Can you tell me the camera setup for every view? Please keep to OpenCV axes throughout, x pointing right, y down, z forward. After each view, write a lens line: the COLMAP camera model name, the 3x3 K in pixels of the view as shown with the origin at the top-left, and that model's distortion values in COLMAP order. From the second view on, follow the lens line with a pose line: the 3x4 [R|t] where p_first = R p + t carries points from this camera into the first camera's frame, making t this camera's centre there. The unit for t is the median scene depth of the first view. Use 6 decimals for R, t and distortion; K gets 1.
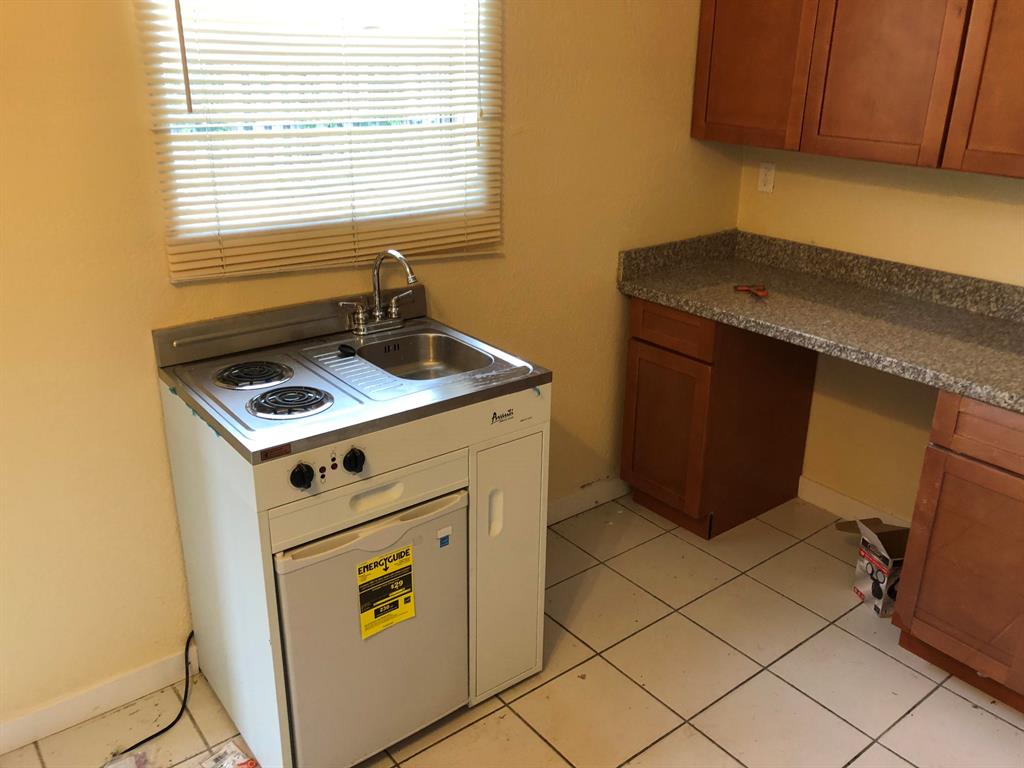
lens RADIAL K [[844.0, 0, 509.9], [0, 844.0, 374.9], [0, 0, 1]] dist [0.036485, -0.051737]
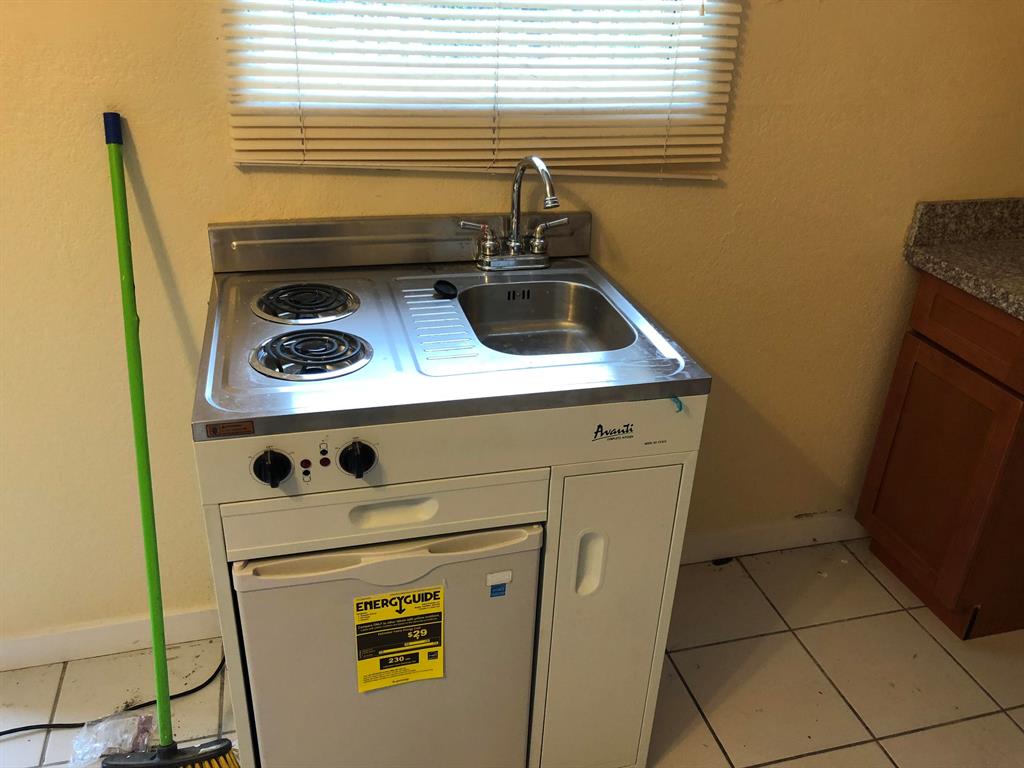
lens RADIAL K [[844.0, 0, 515.3], [0, 844.0, 379.8], [0, 0, 1]] dist [0.036485, -0.051737]
pose [[0.921335, 0.201476, -0.332489, 0.108070], [-0.166611, 0.977342, 0.130549, -0.052318], [0.351258, -0.064883, 0.934028, 0.307372]]
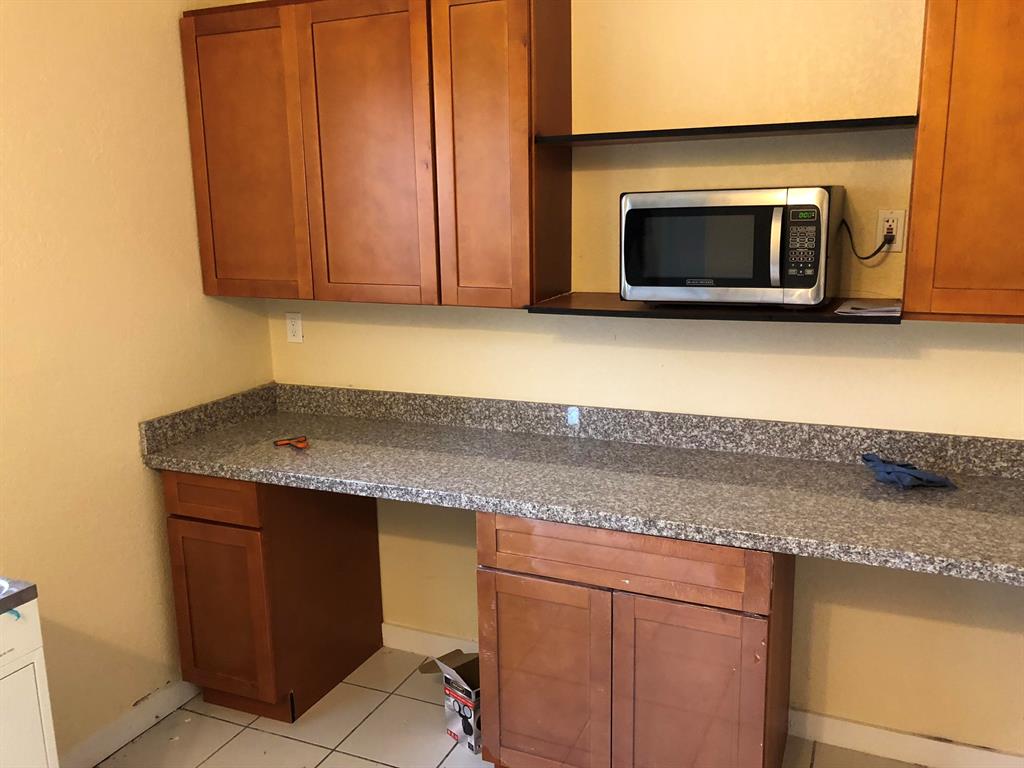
lens RADIAL K [[844.0, 0, 502.3], [0, 844.0, 374.7], [0, 0, 1]] dist [0.036485, -0.051737]
pose [[0.885525, -0.119961, 0.448838, 0.090340], [0.197457, 0.971671, -0.129871, -0.004537], [-0.420543, 0.203630, 0.884126, 0.047360]]
